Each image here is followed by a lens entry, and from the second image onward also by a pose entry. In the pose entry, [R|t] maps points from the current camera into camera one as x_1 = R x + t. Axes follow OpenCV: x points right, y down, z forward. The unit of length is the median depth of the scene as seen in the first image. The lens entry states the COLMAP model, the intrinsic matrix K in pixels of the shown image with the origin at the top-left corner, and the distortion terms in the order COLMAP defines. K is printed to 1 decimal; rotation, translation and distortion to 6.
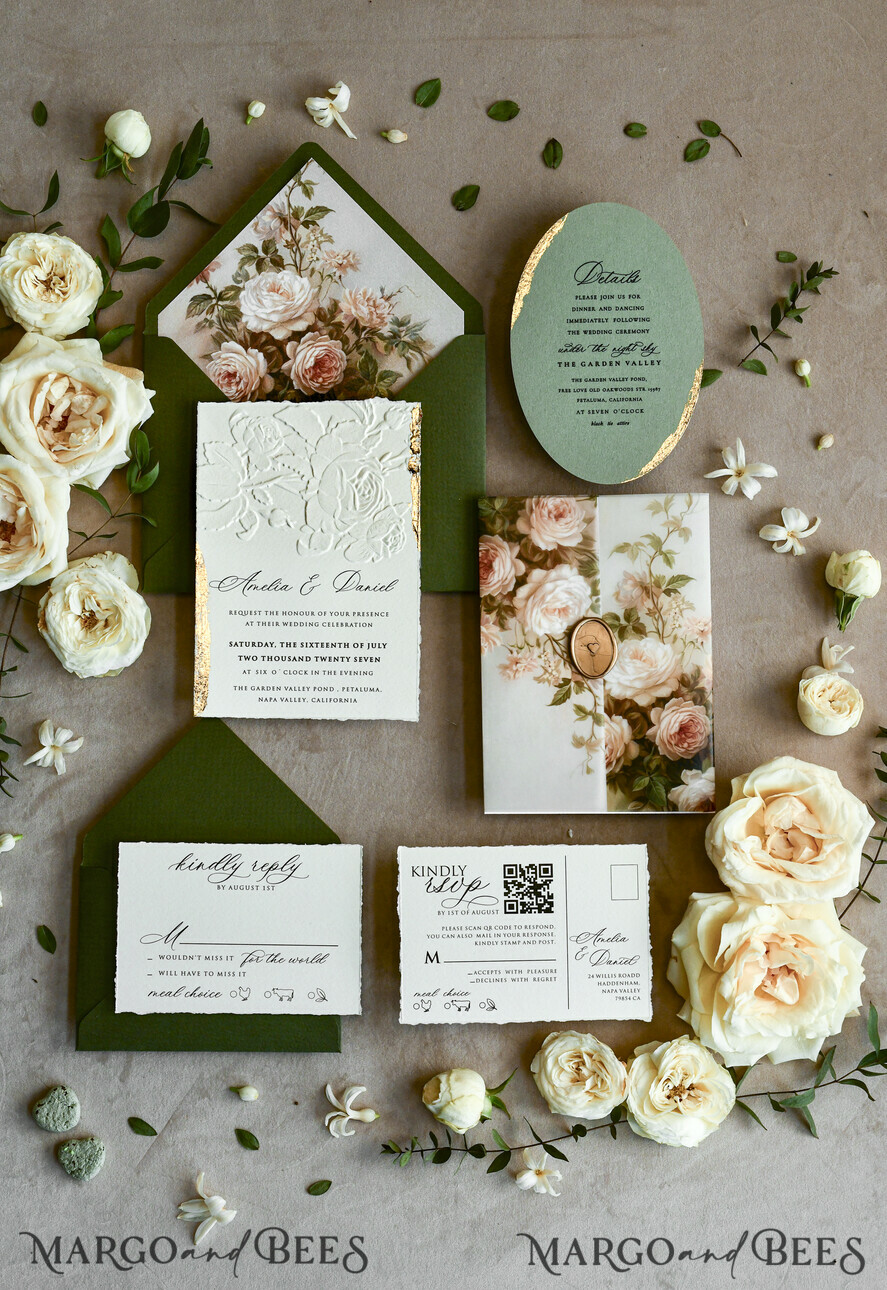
lens RADIAL K [[1898.1, 0, 448.2], [0, 1898.1, 637.4], [0, 0, 1]] dist [-0.014143, 0.000000]
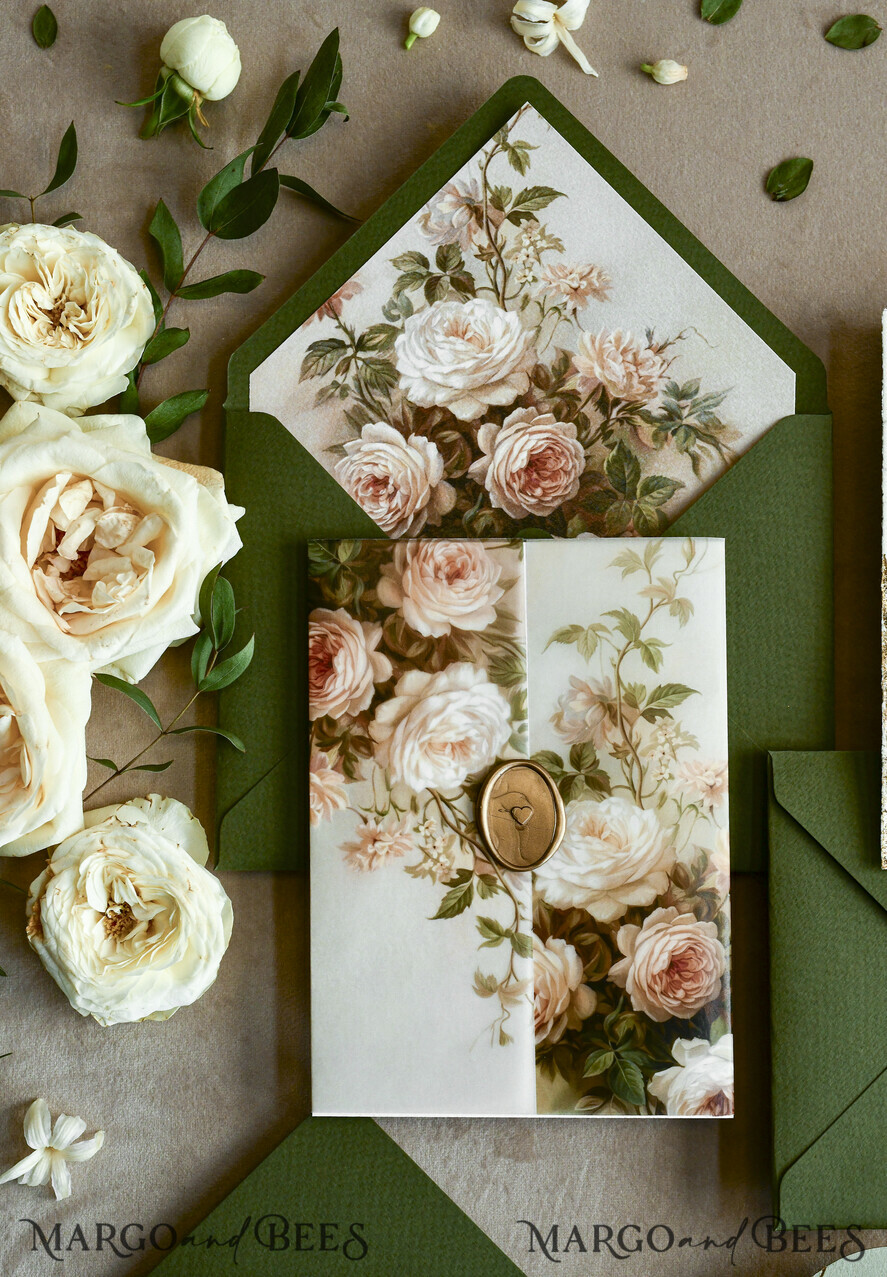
lens RADIAL K [[2081.1, 0, 418.2], [0, 2081.1, 708.9], [0, 0, 1]] dist [-0.018581, 0.000000]
pose [[0.999928, 0.008697, 0.008305, -0.107400], [-0.008191, 0.998211, -0.059232, -0.035036], [-0.008805, 0.059160, 0.998210, 0.390538]]
